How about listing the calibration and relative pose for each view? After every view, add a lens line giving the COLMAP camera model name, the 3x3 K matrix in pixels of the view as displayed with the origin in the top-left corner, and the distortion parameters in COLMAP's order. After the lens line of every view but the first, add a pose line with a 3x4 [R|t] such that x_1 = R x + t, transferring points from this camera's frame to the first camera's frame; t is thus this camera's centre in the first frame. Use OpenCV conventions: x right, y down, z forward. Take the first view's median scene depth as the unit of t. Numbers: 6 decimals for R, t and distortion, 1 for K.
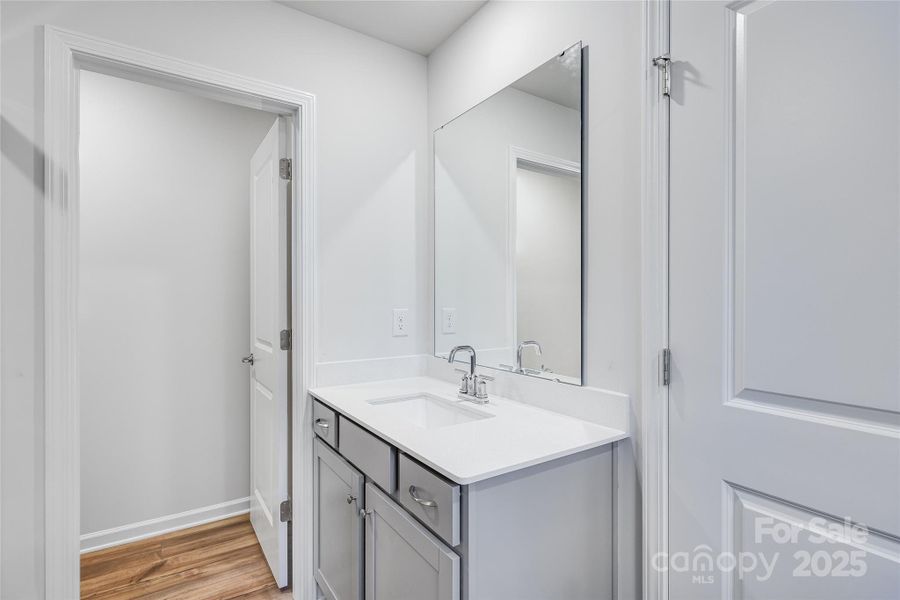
lens RADIAL K [[440.3, 0, 446.6], [0, 440.3, 298.7], [0, 0, 1]] dist [0.000412, 0.000055]
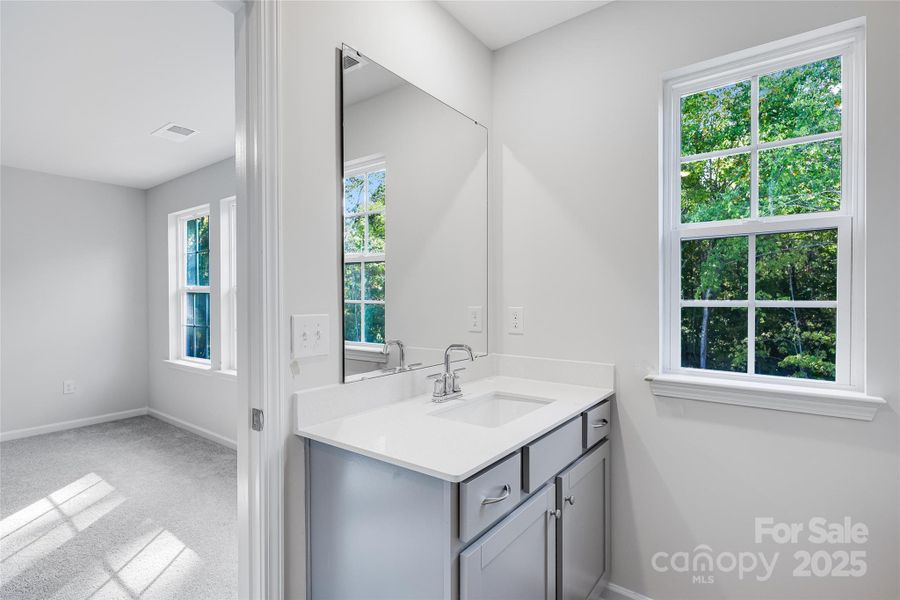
lens RADIAL K [[440.3, 0, 446.6], [0, 440.3, 298.7], [0, 0, 1]] dist [0.000412, 0.000055]
pose [[-0.317278, -0.005442, 0.948317, -0.954245], [-0.001397, 0.999985, 0.005271, -0.004436], [-0.948331, 0.000347, -0.317281, 1.408081]]
